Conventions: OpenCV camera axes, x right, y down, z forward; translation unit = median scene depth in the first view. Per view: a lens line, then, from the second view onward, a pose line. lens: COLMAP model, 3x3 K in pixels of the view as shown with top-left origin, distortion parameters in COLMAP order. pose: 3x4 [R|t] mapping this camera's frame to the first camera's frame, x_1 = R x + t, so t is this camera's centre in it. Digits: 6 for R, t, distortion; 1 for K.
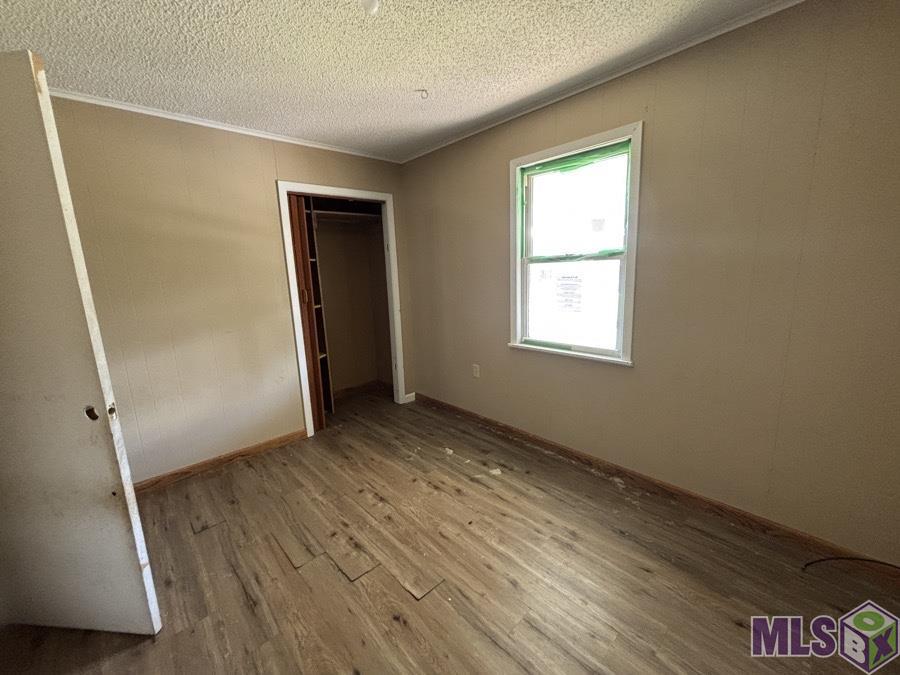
lens RADIAL K [[364.9, 0, 447.5], [0, 364.9, 336.7], [0, 0, 1]] dist [0.007000, 0.001139]
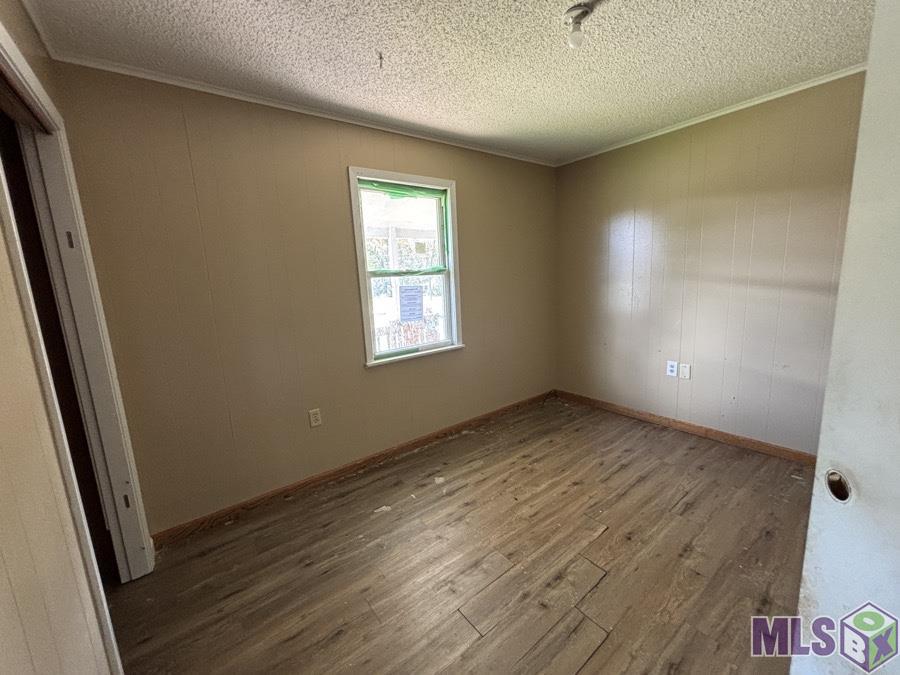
lens RADIAL K [[364.9, 0, 449.3], [0, 364.9, 338.0], [0, 0, 1]] dist [0.007000, 0.001139]
pose [[0.093667, -0.140237, 0.985677, -0.877938], [0.226638, 0.967041, 0.116049, -0.130549], [-0.969465, 0.212522, 0.122363, 0.838618]]
